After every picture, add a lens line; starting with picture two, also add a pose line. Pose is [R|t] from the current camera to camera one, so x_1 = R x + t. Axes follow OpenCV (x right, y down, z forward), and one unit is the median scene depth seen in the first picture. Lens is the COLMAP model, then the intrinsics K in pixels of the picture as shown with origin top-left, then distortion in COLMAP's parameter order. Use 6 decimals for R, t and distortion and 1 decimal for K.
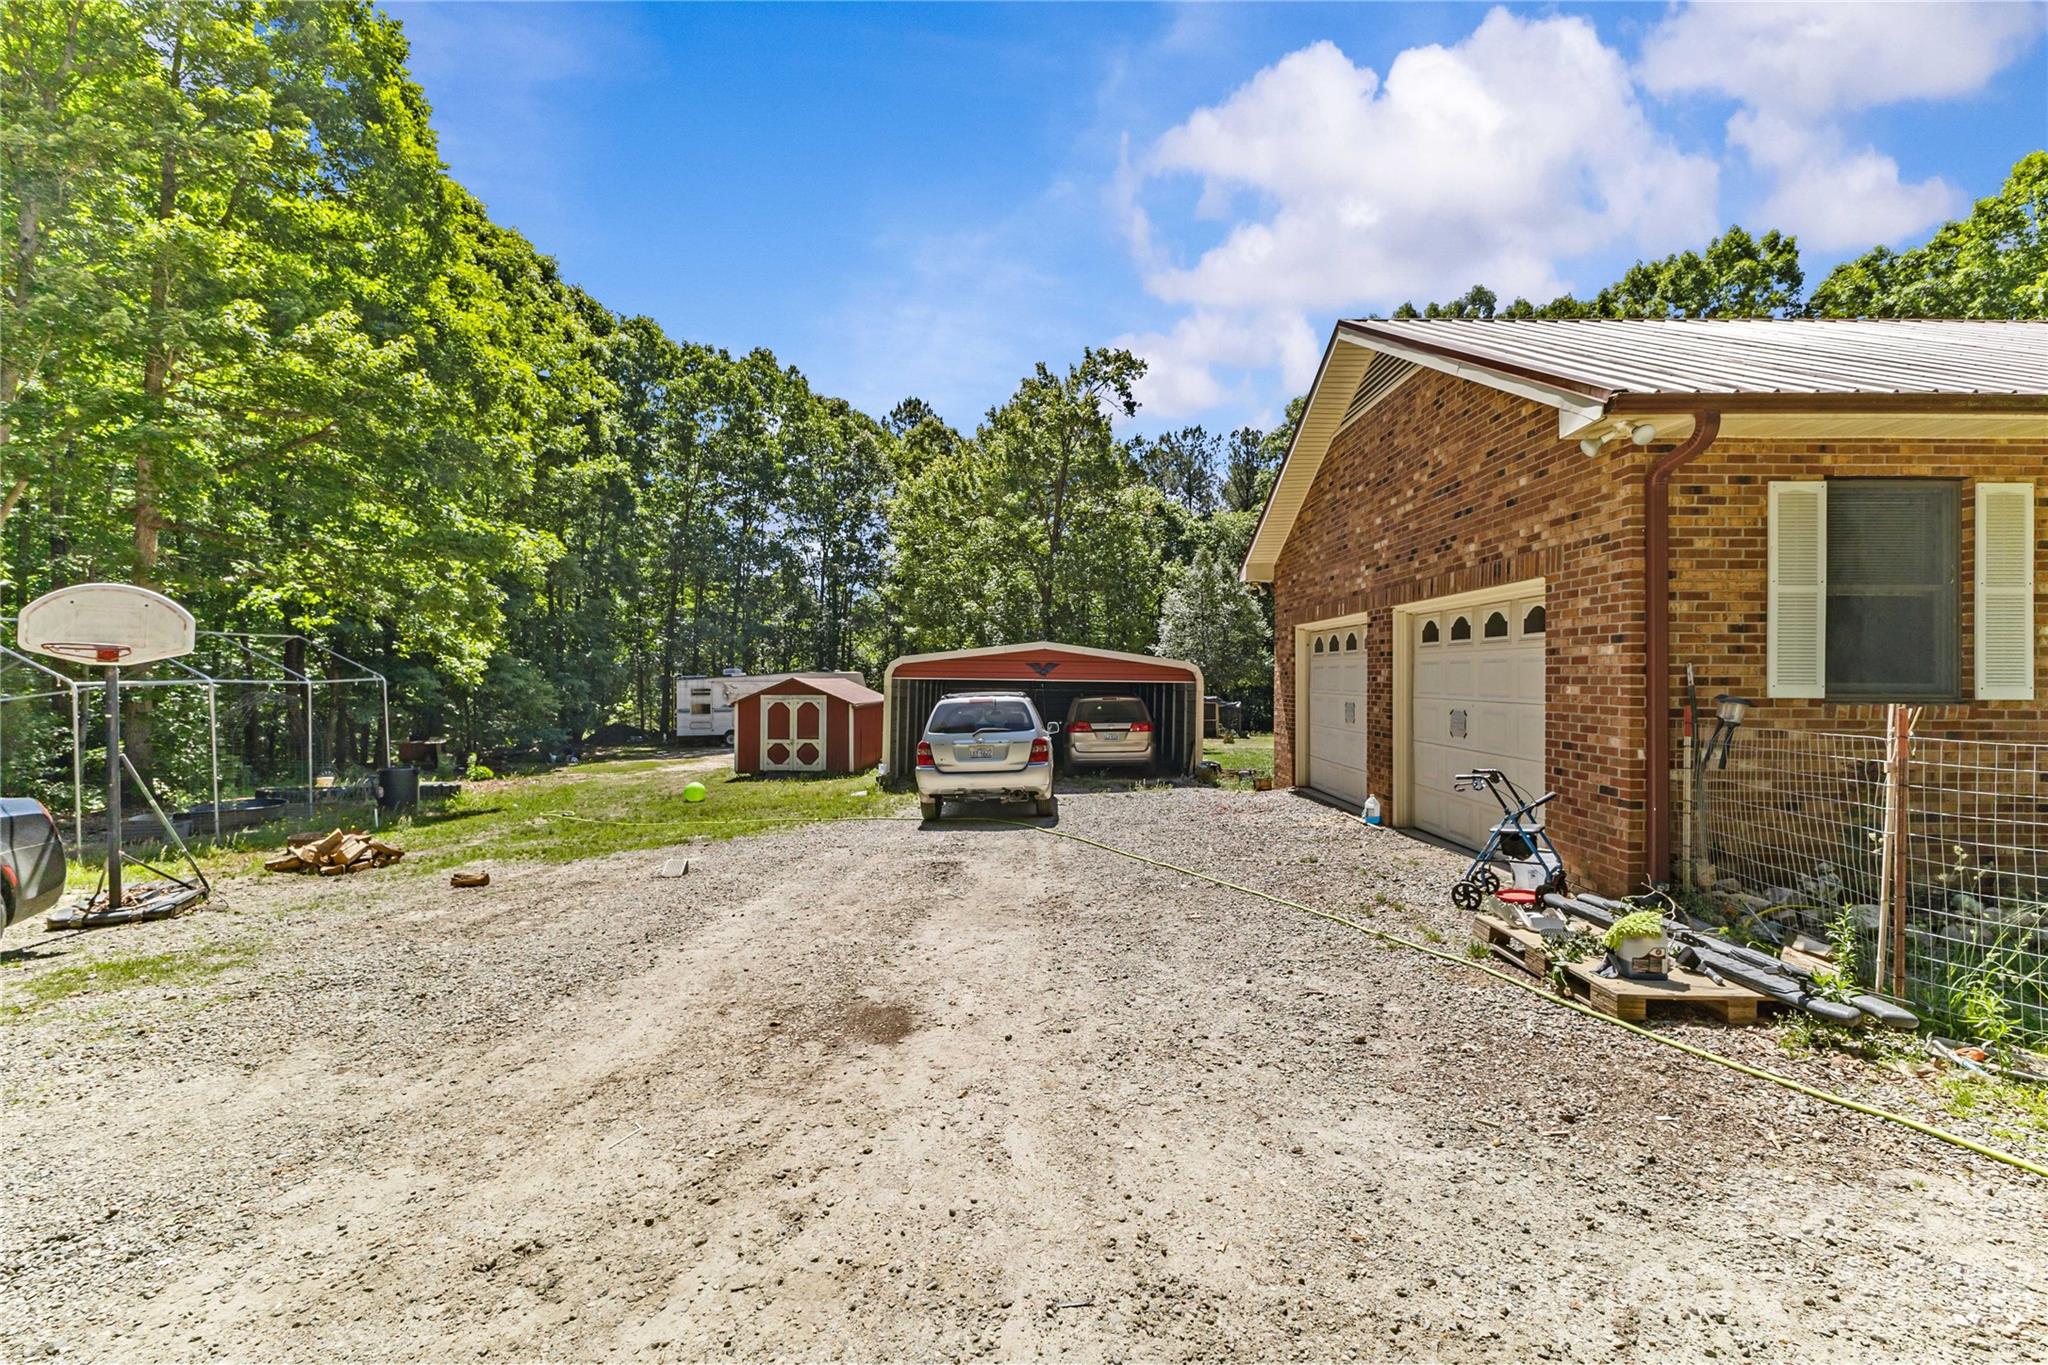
lens RADIAL K [[879.1, 0, 1022.2], [0, 879.1, 678.2], [0, 0, 1]] dist [0.008963, -0.000270]
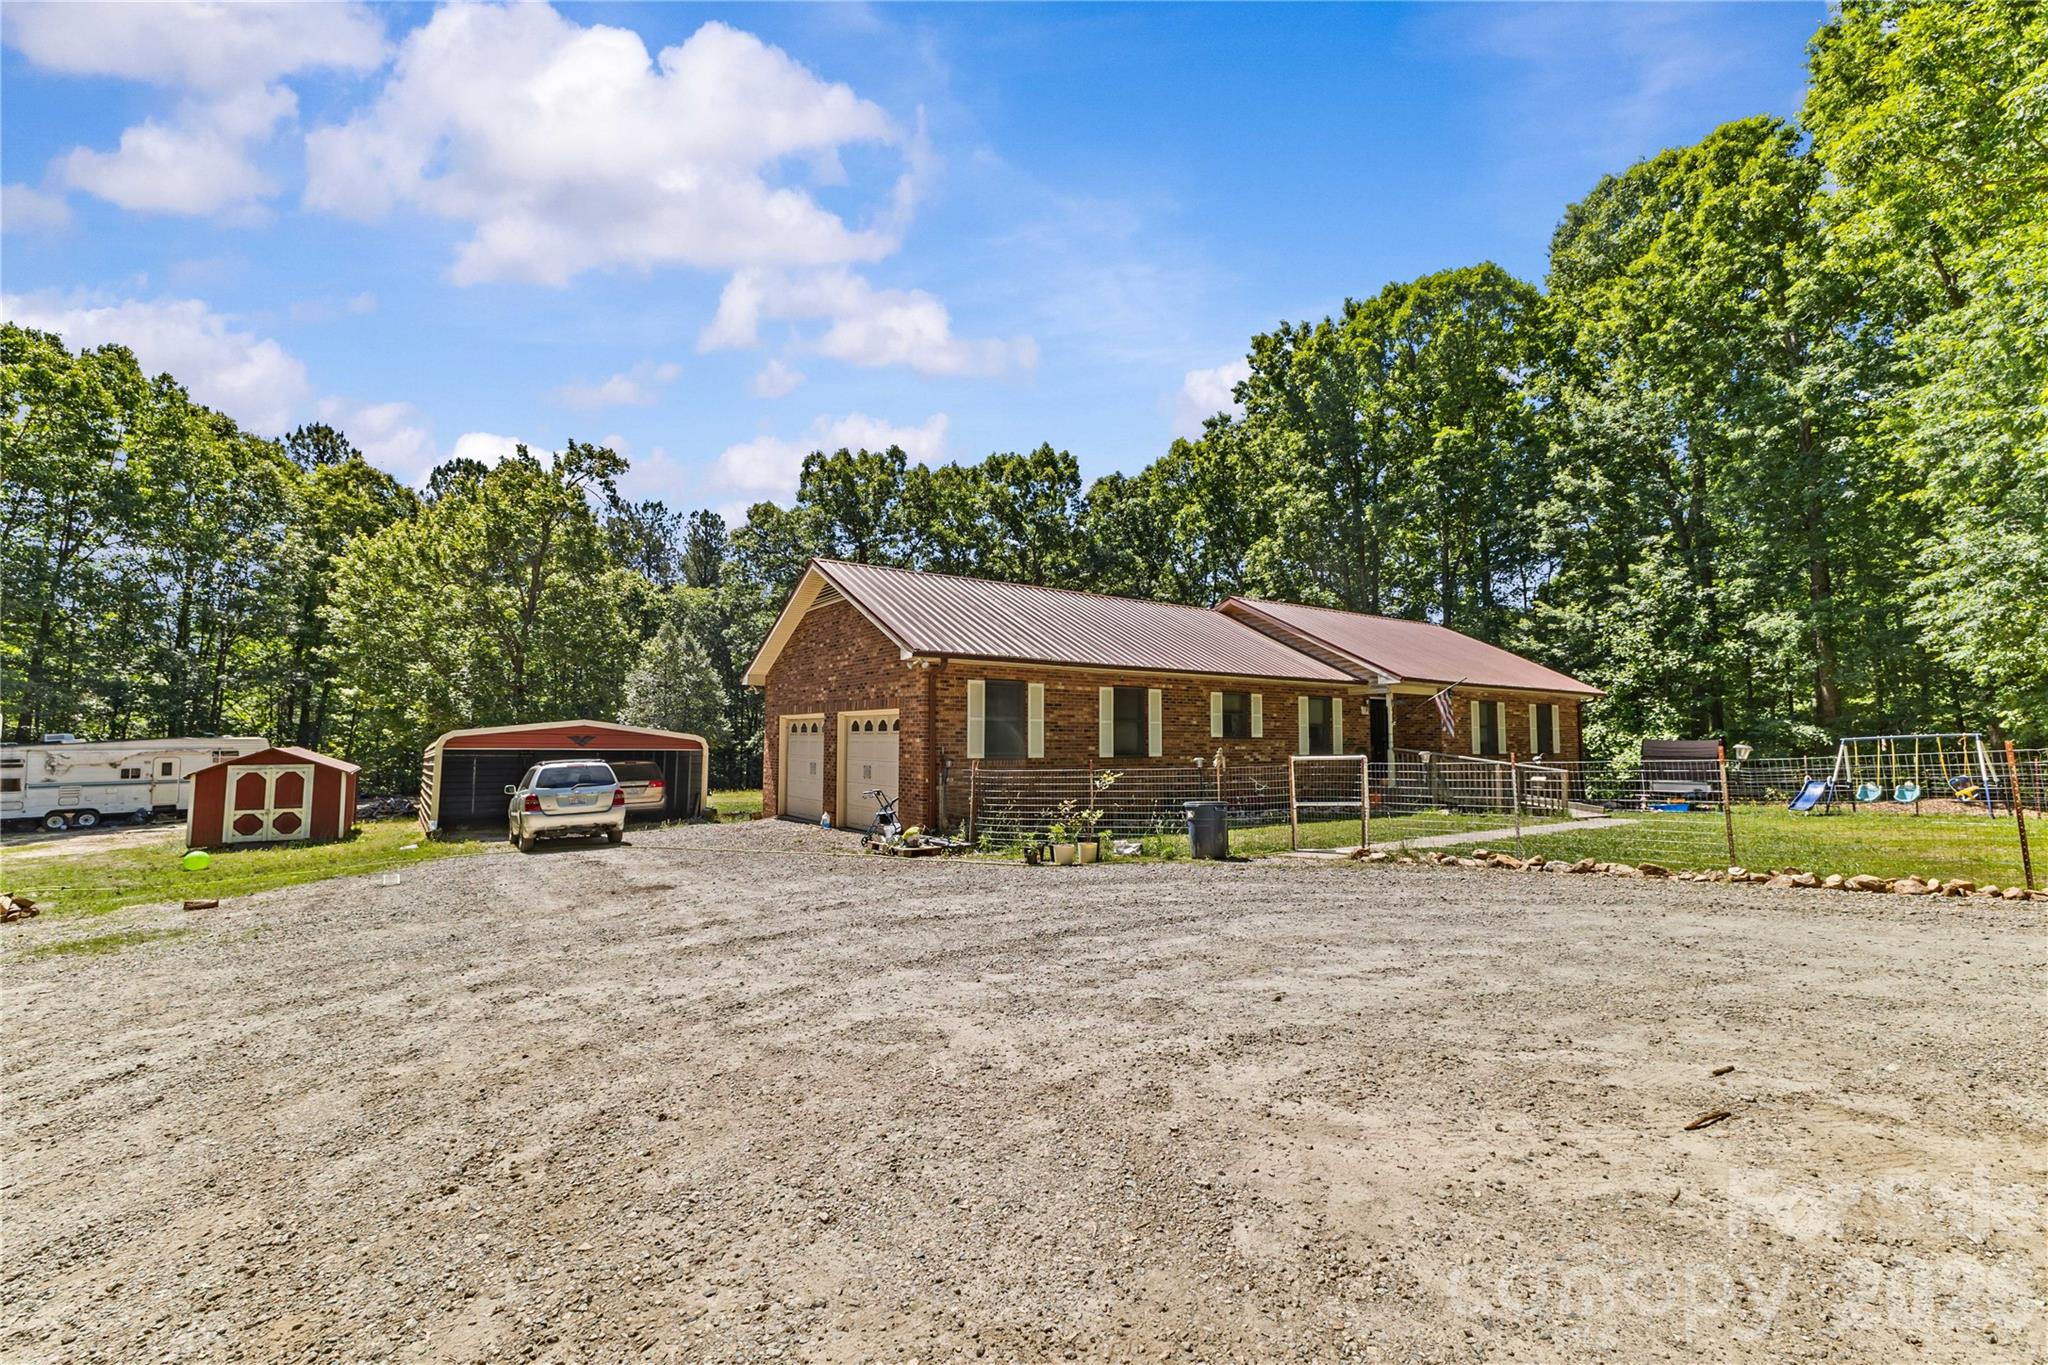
lens RADIAL K [[886.3, 0, 1022.3], [0, 886.3, 672.1], [0, 0, 1]] dist [0.009015, 0.000514]
pose [[0.816981, 0.042248, 0.575114, -0.150620], [0.000929, 0.997215, -0.074575, -0.009759], [-0.576663, 0.061461, 0.814667, -0.334679]]
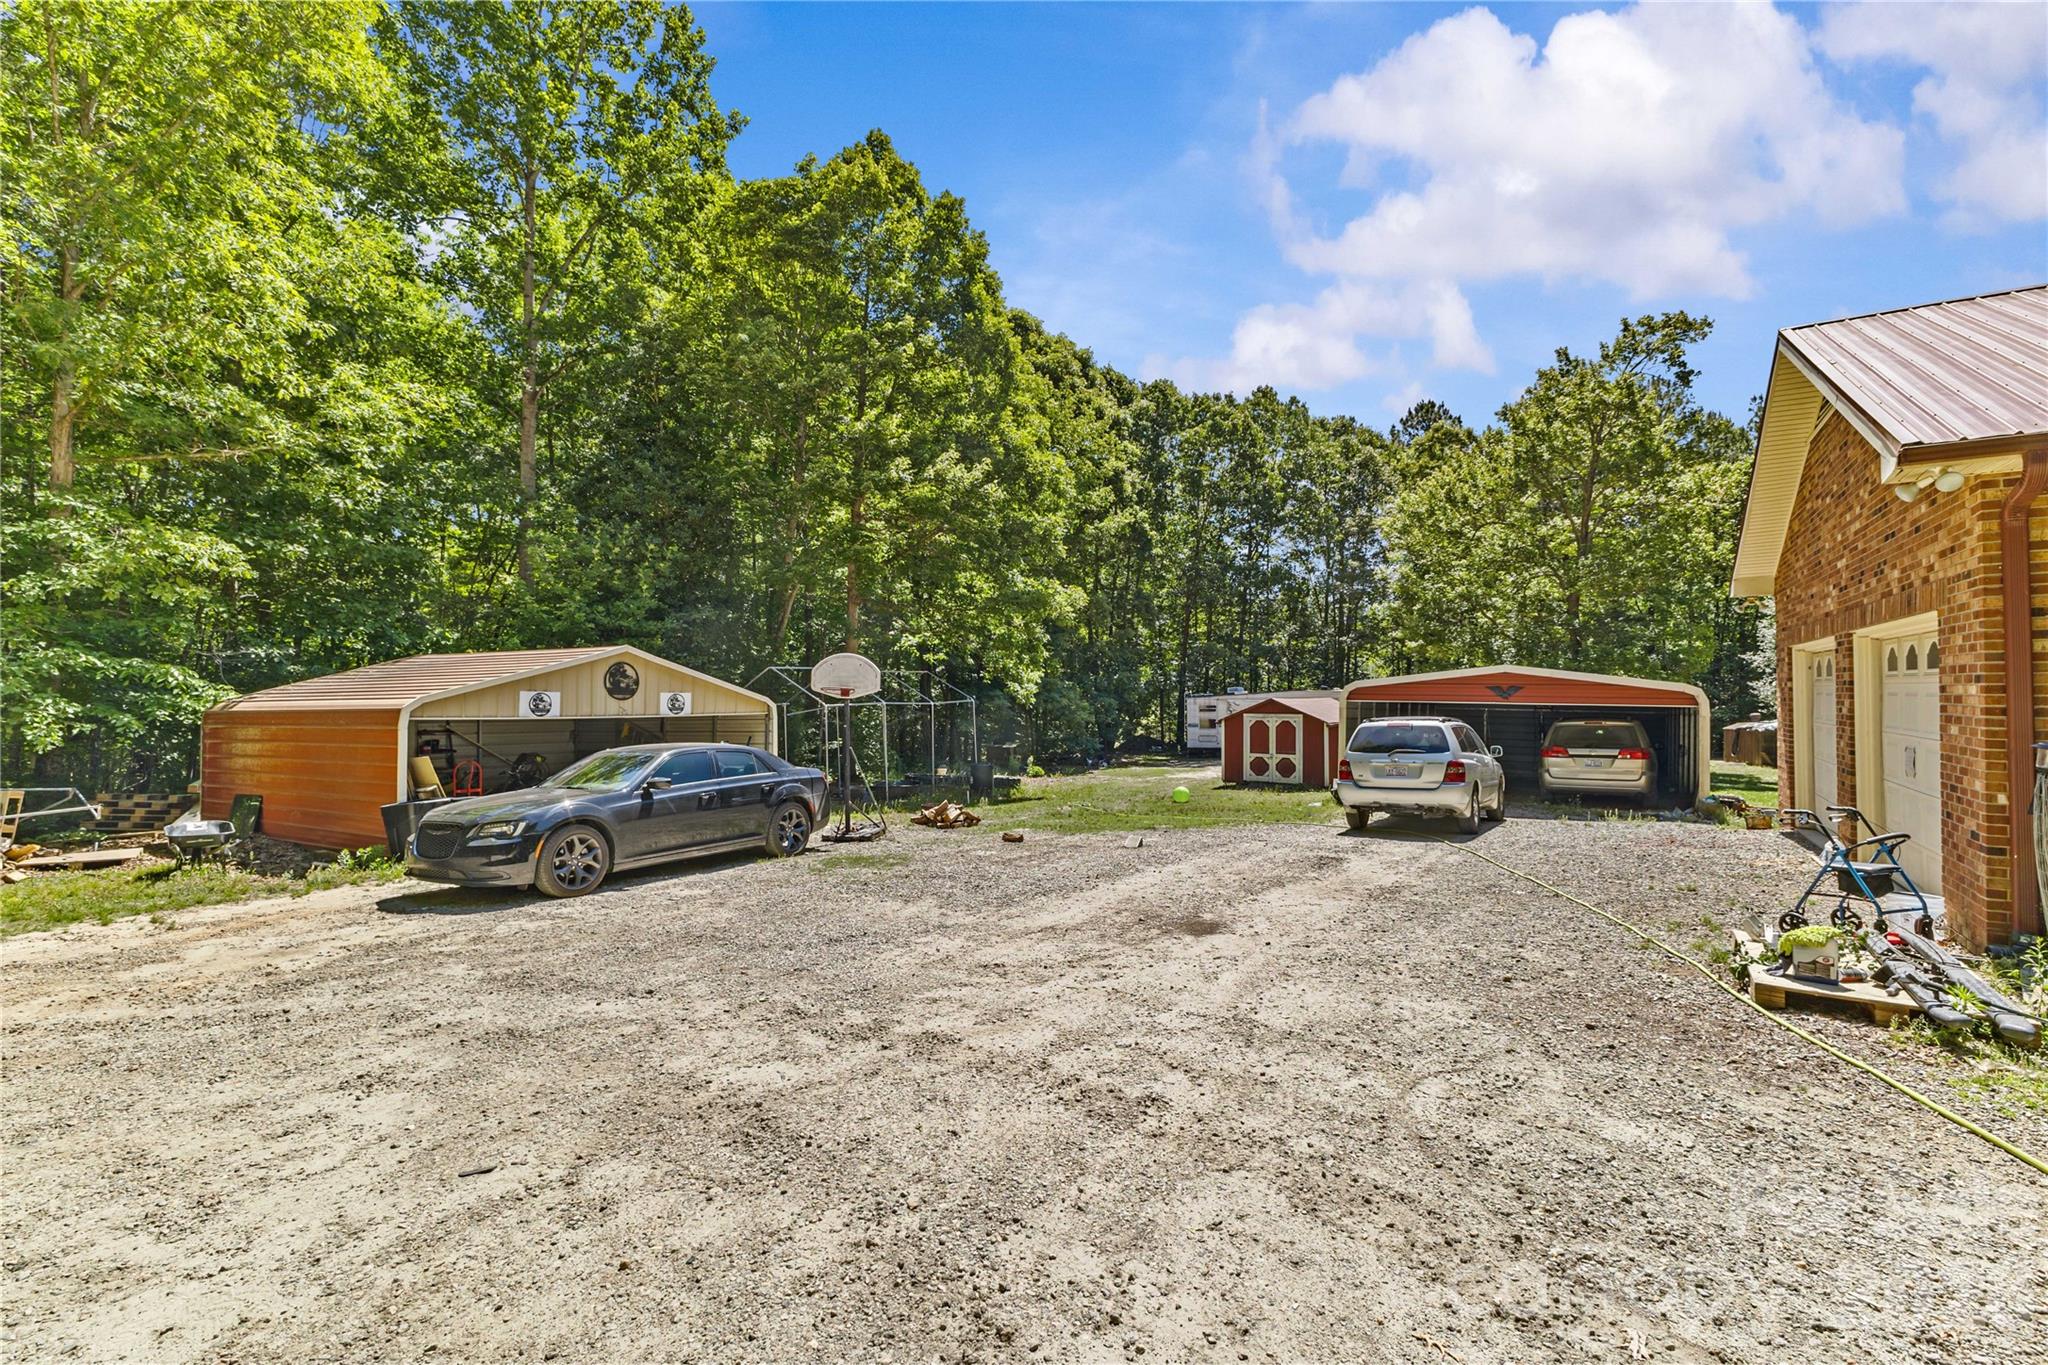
lens RADIAL K [[879.1, 0, 1022.2], [0, 879.1, 678.2], [0, 0, 1]] dist [0.008963, -0.000270]
pose [[0.836635, -0.010887, -0.547652, 0.083546], [0.002003, 0.999857, -0.016817, -0.007836], [0.547757, 0.012973, 0.836537, -0.099349]]
